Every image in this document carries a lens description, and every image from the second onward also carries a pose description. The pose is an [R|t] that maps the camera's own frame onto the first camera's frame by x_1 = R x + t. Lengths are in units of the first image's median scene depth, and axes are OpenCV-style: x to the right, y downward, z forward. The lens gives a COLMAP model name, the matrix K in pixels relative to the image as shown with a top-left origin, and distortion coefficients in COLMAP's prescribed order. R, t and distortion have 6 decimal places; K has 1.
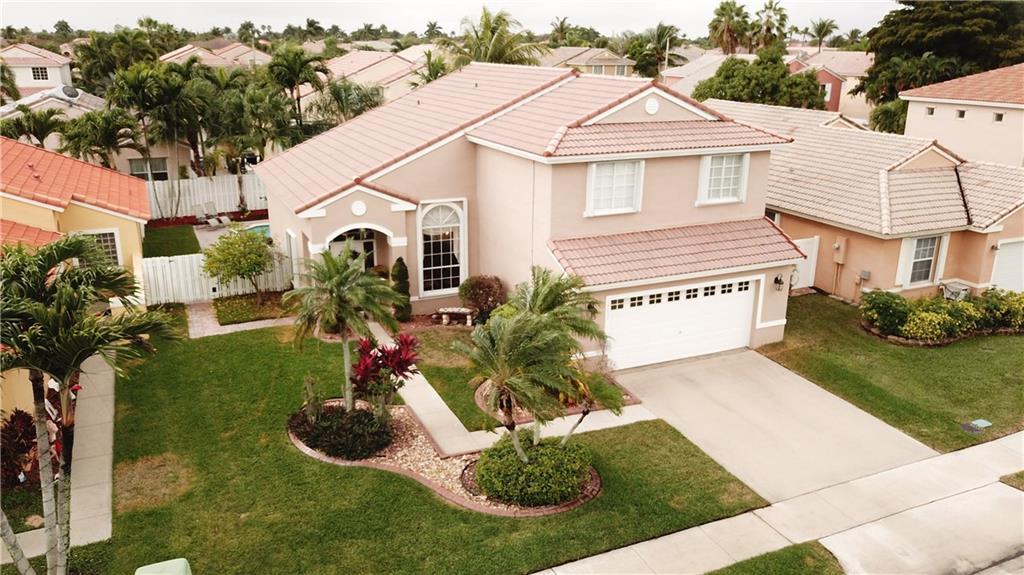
lens RADIAL K [[794.1, 0, 517.0], [0, 794.1, 287.0], [0, 0, 1]] dist [0.008124, -0.020610]
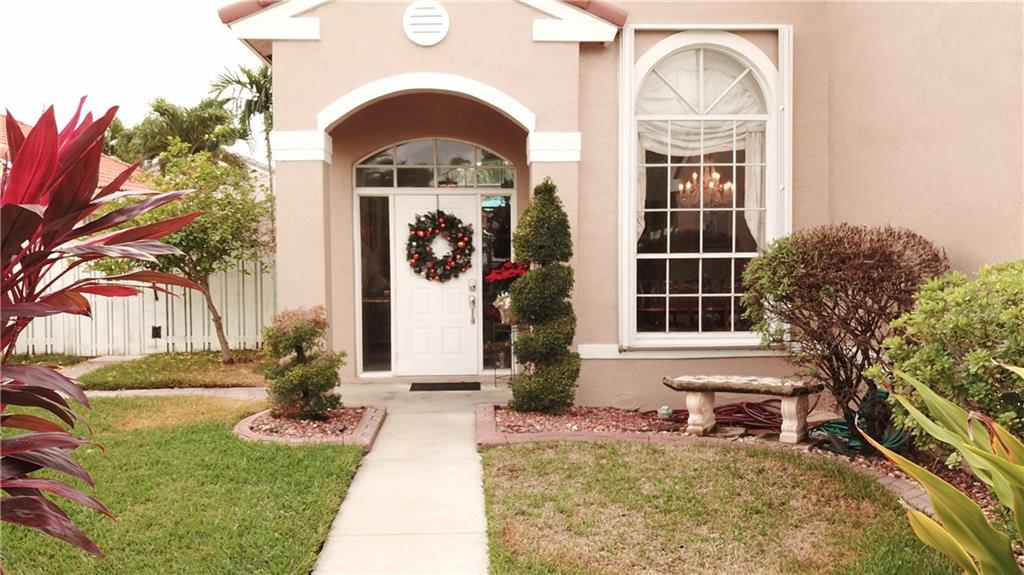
lens RADIAL K [[862.7, 0, 520.4], [0, 862.7, 286.9], [0, 0, 1]] dist [0.075078, 0.000519]
pose [[0.928717, 0.003750, -0.370771, -0.037718], [-0.095720, 0.968479, -0.229969, 0.074196], [0.358222, 0.249066, 0.899802, 0.716019]]
